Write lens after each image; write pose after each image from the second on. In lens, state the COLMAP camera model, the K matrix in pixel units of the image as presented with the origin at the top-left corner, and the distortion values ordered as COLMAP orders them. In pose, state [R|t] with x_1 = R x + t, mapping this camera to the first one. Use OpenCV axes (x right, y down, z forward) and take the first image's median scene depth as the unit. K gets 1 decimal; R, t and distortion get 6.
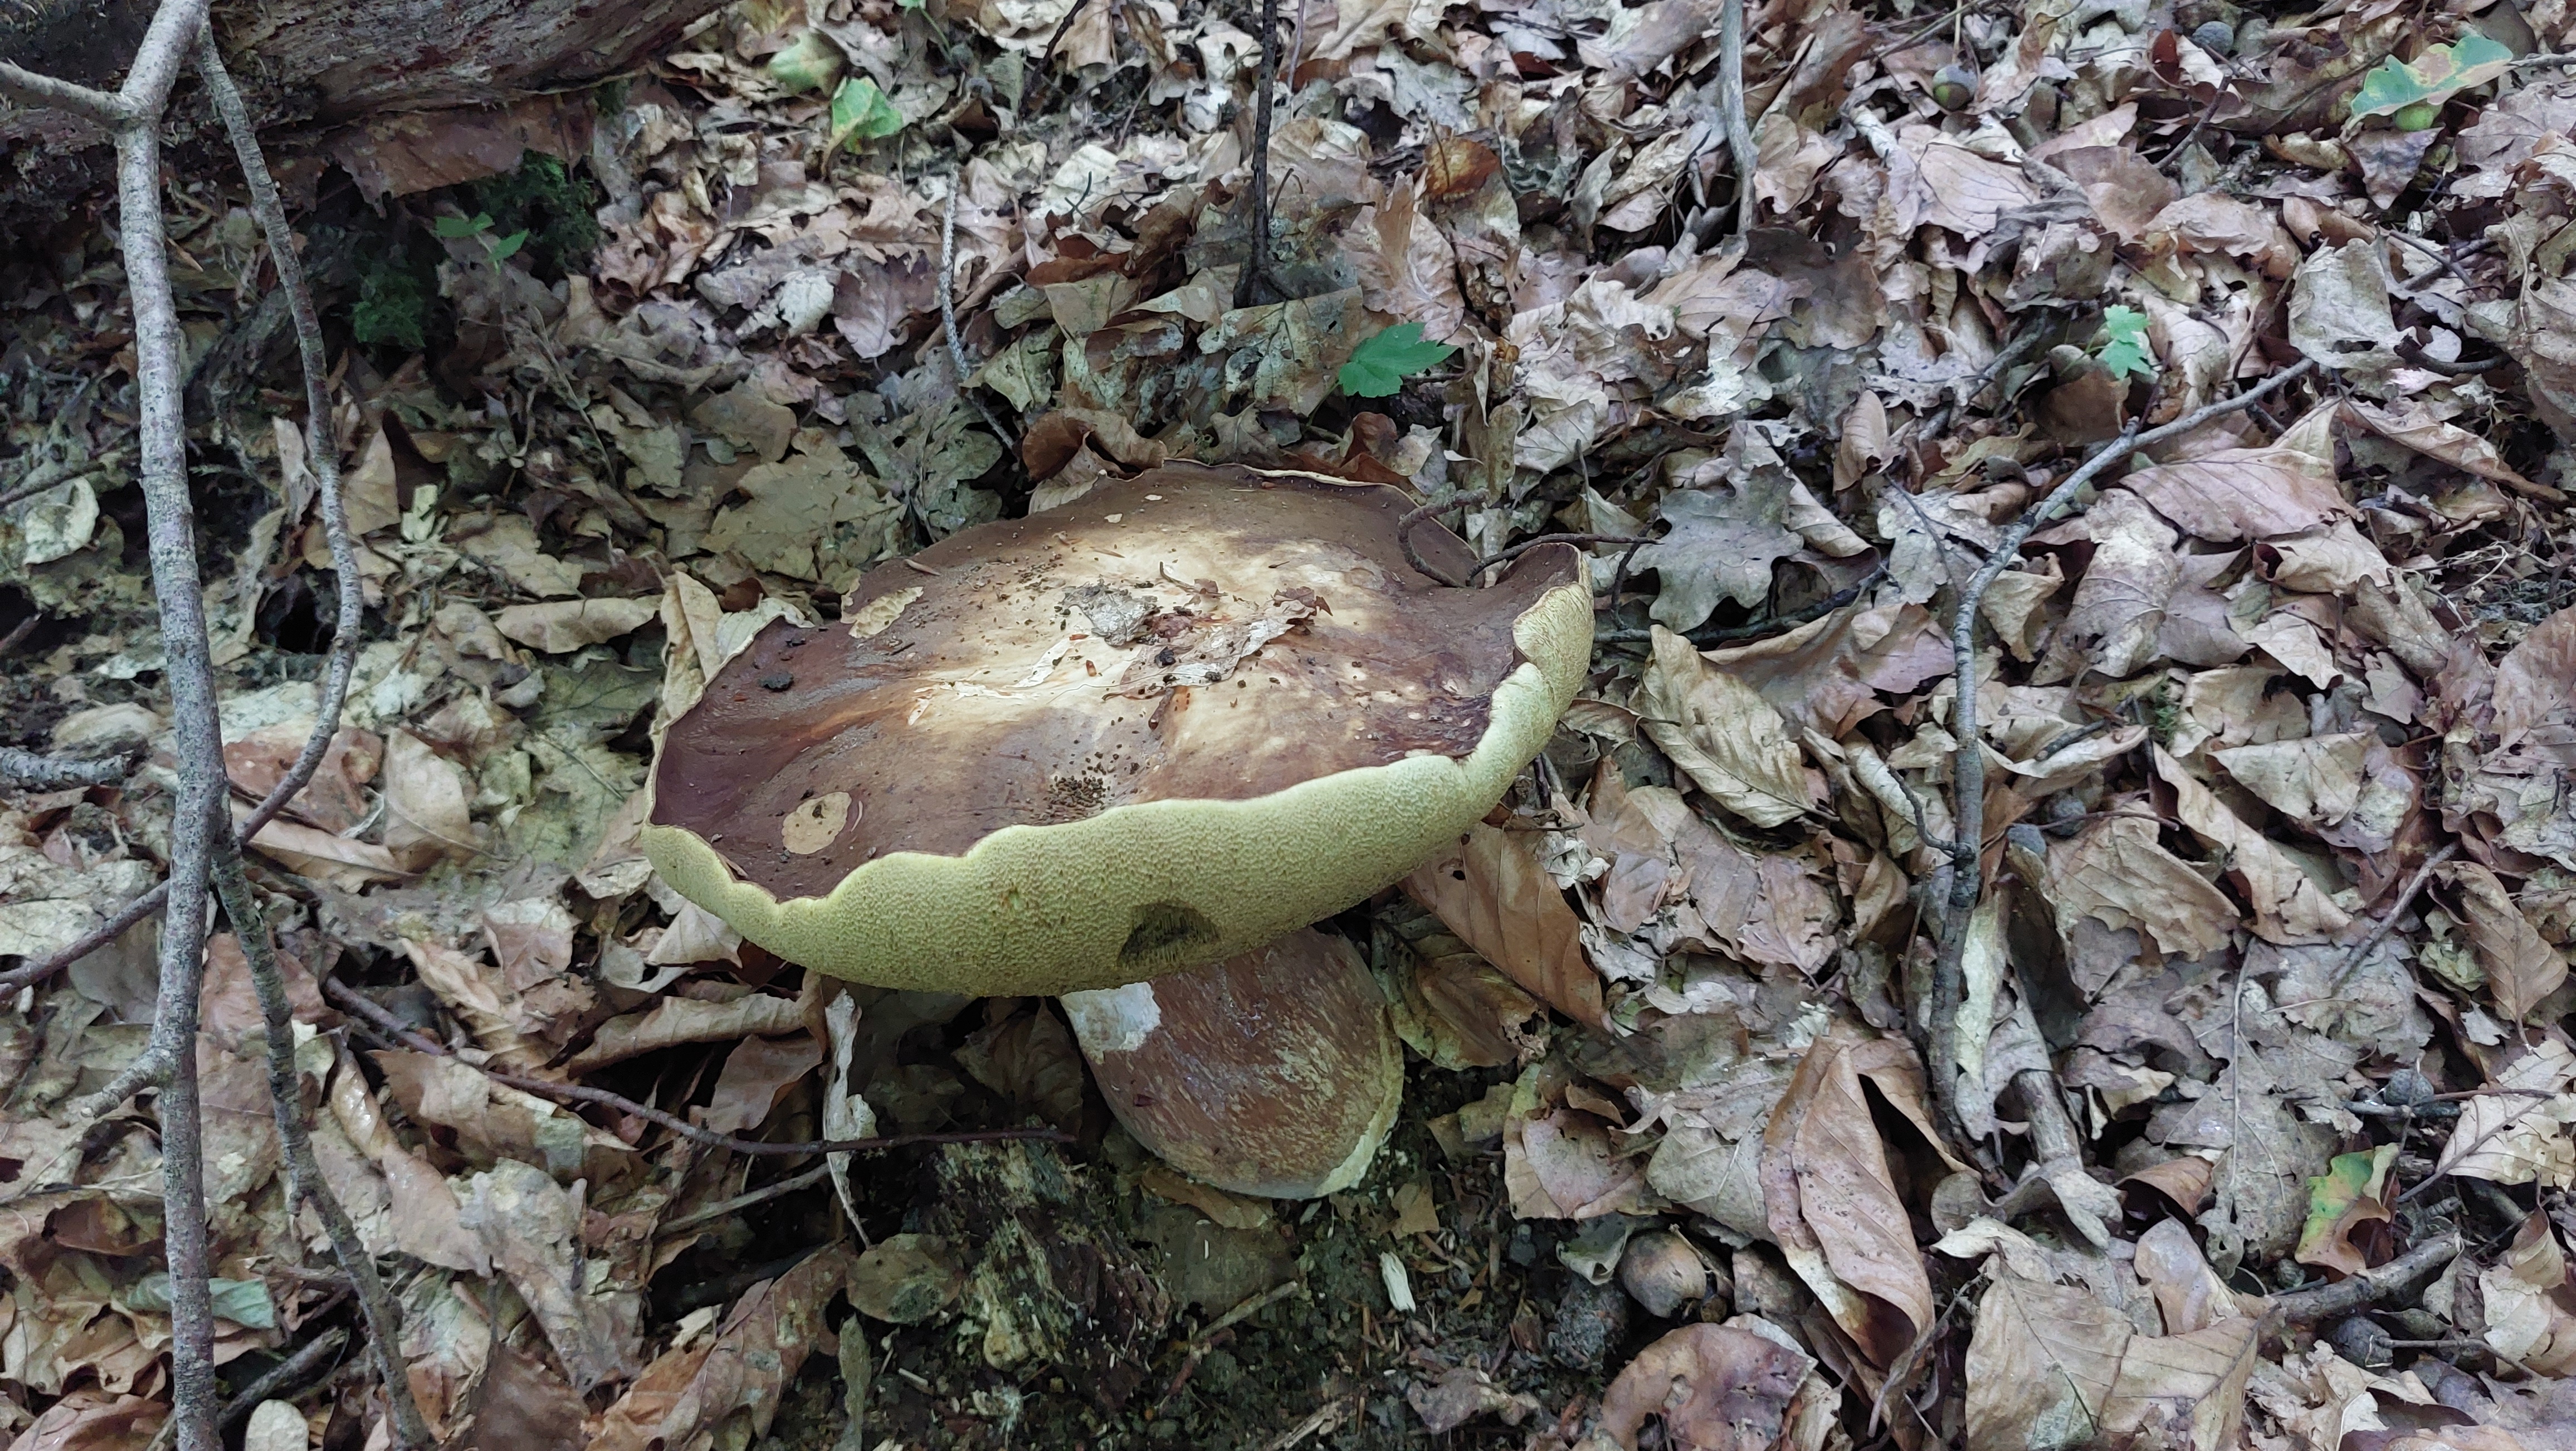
lens RADIAL K [[1954.1, 0, 1288.0], [0, 1954.1, 725.5], [0, 0, 1]] dist [-0.003512, -0.001067]
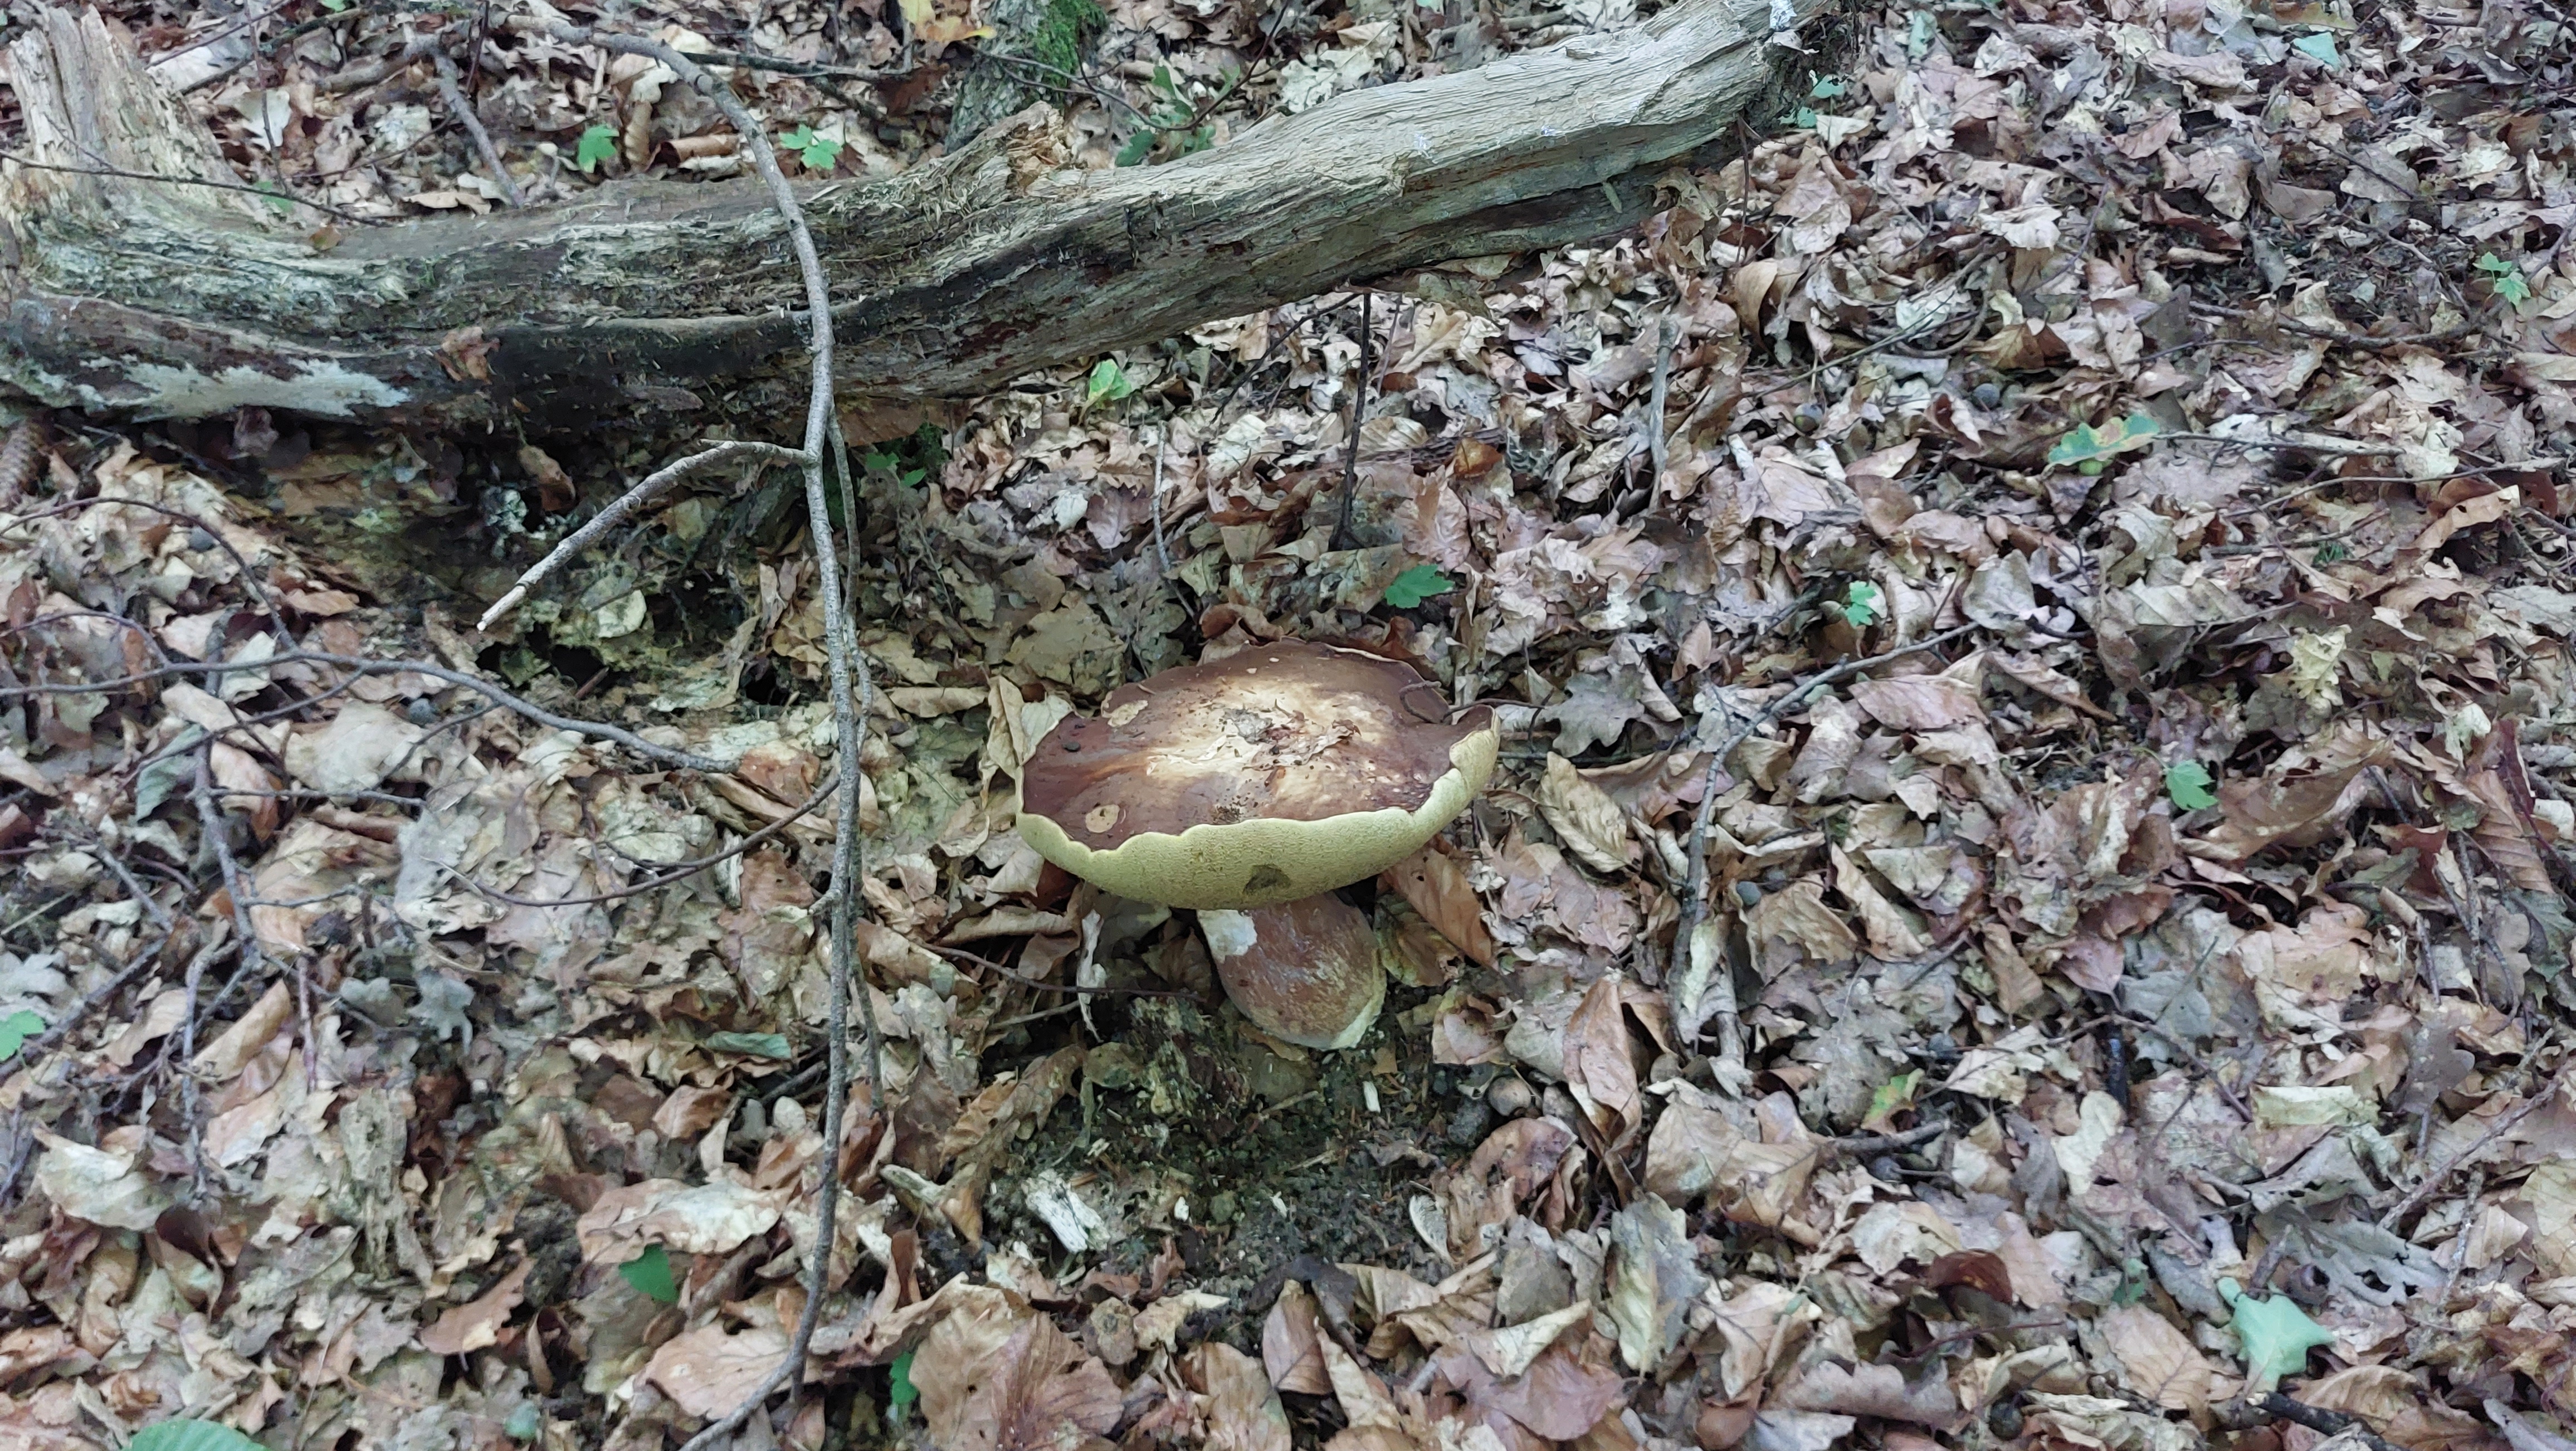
lens RADIAL K [[2159.9, 0, 1259.1], [0, 2159.9, 607.6], [0, 0, 1]] dist [0.066109, -0.003369]
pose [[0.994953, 0.075141, -0.066499, 0.046084], [-0.080820, 0.992899, -0.087288, 0.011044], [0.059468, 0.092222, 0.993961, -0.976997]]
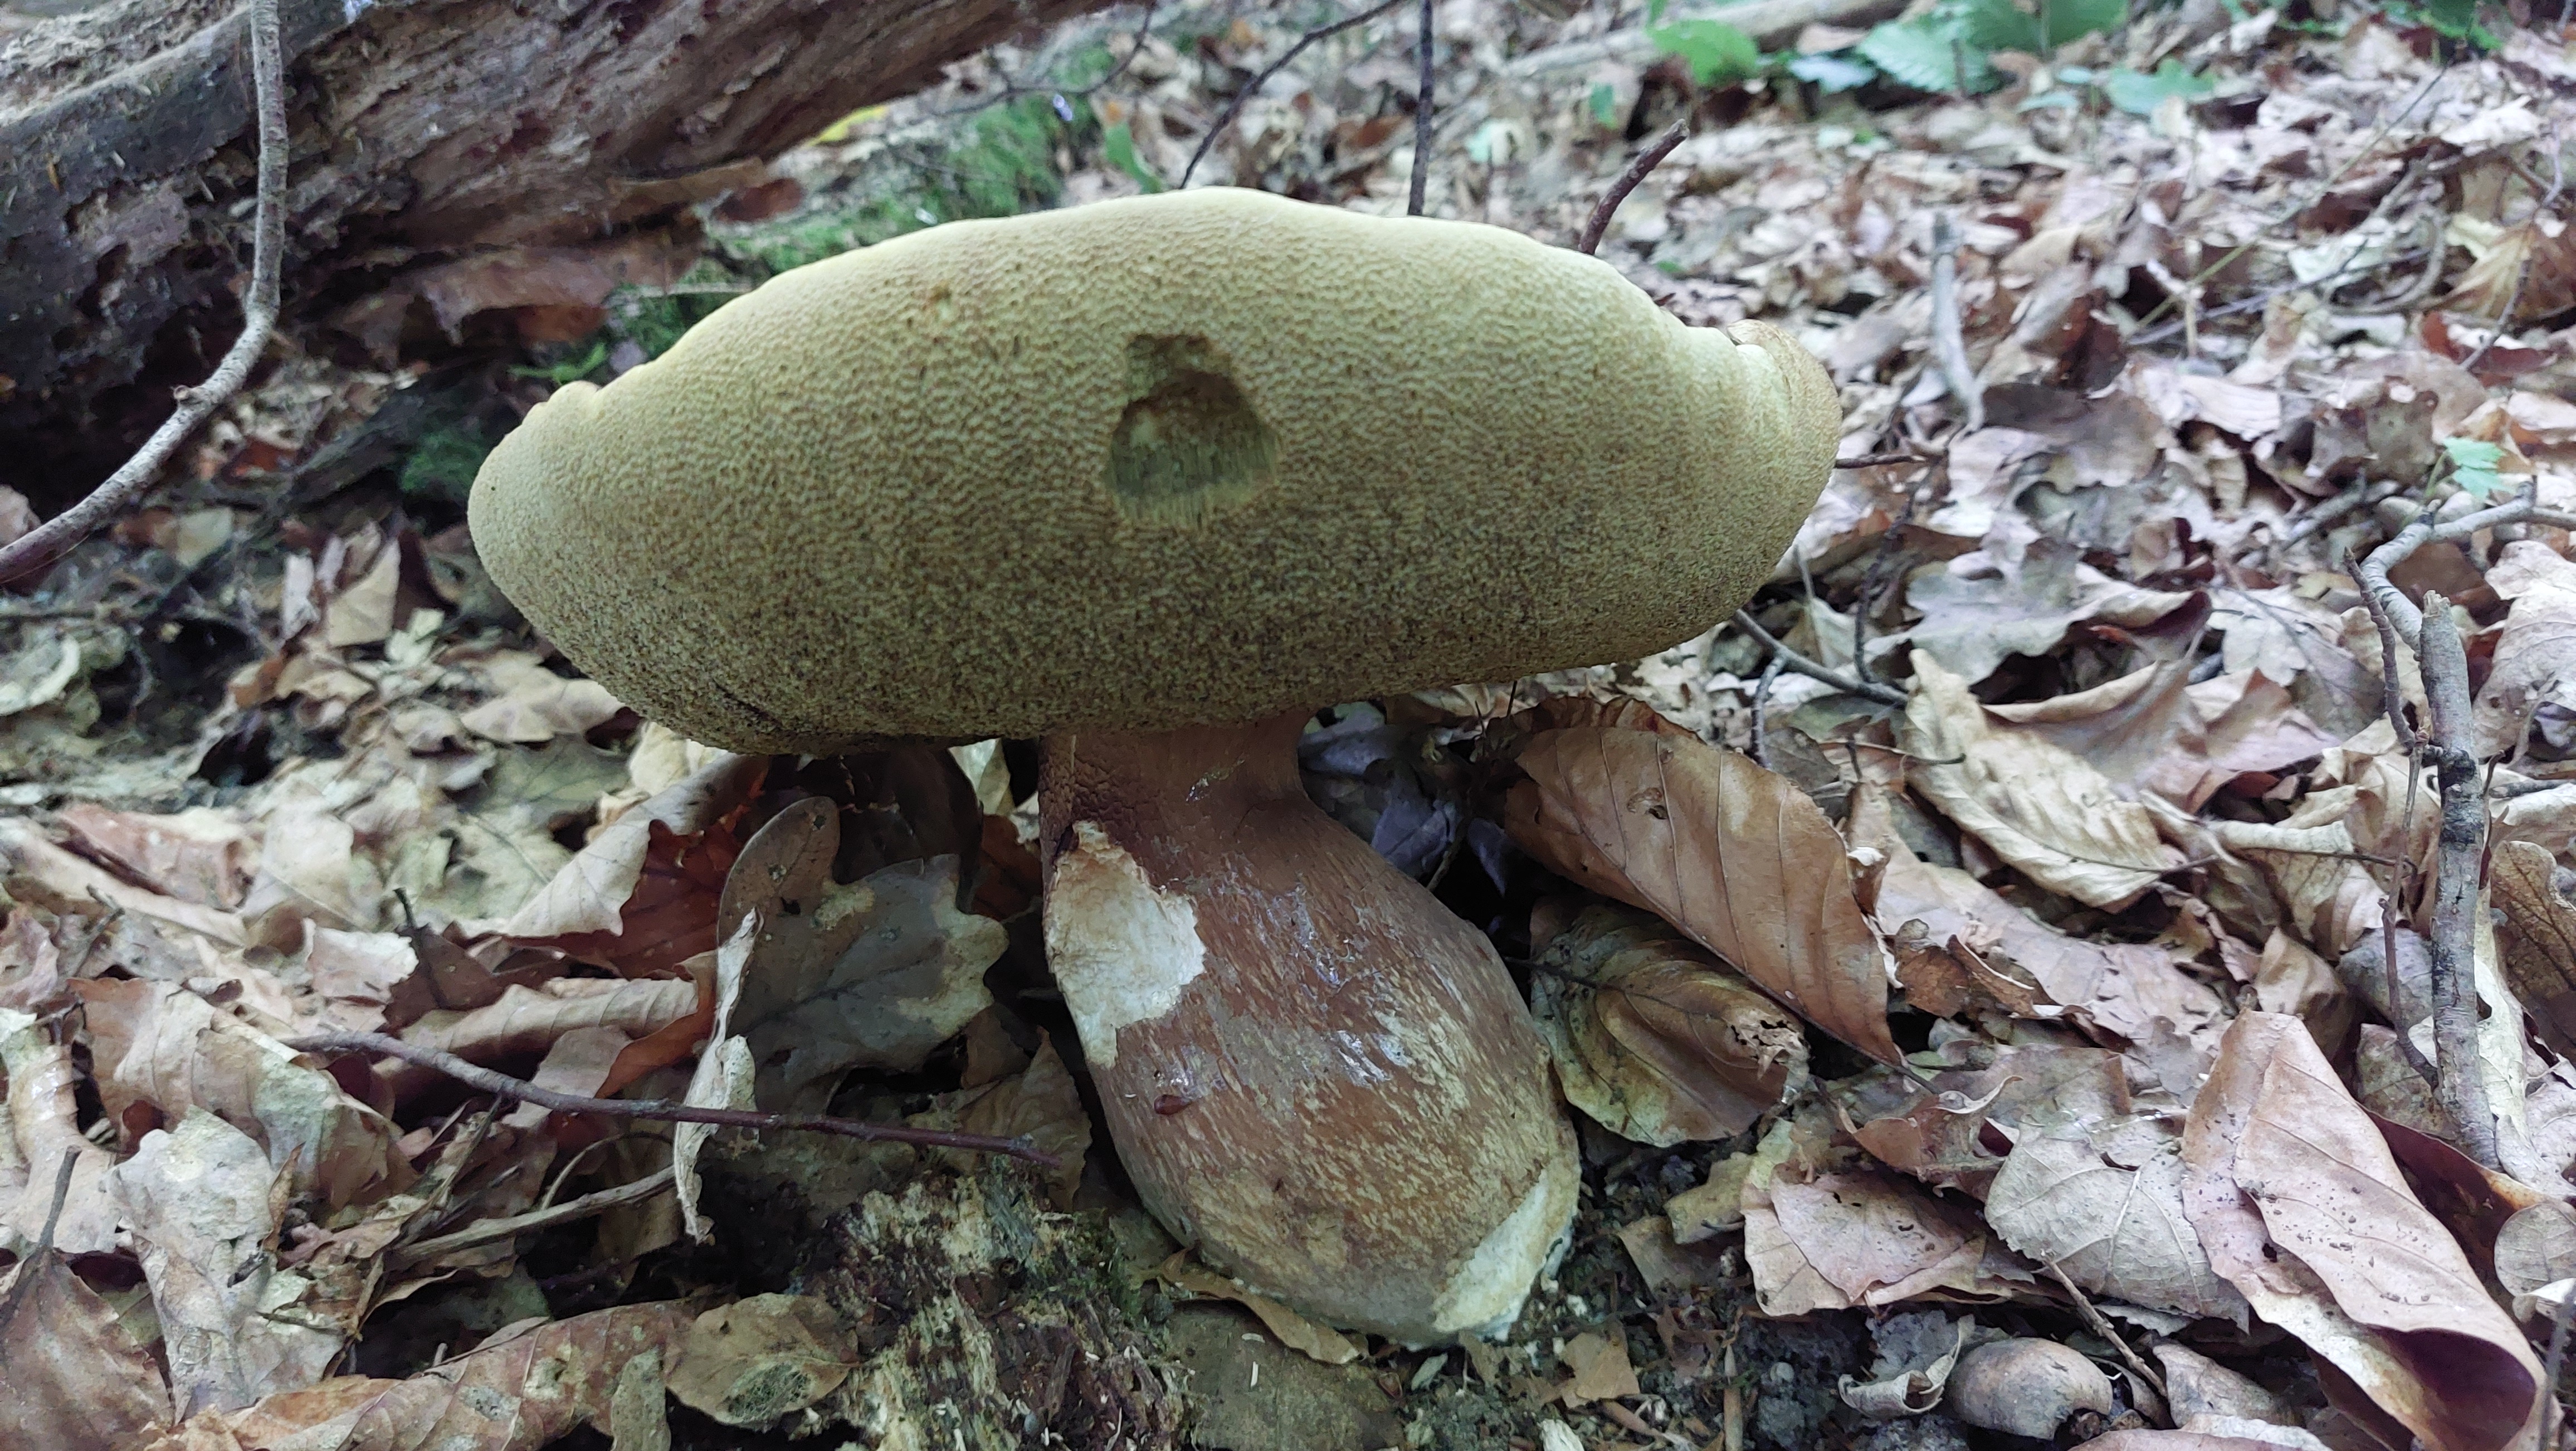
lens RADIAL K [[1954.1, 0, 1288.0], [0, 1954.1, 725.5], [0, 0, 1]] dist [-0.003512, -0.001067]
pose [[0.994785, 0.014924, -0.100893, 0.024336], [-0.057697, 0.898077, -0.436037, 0.312513], [0.084102, 0.439585, 0.894255, 0.323312]]
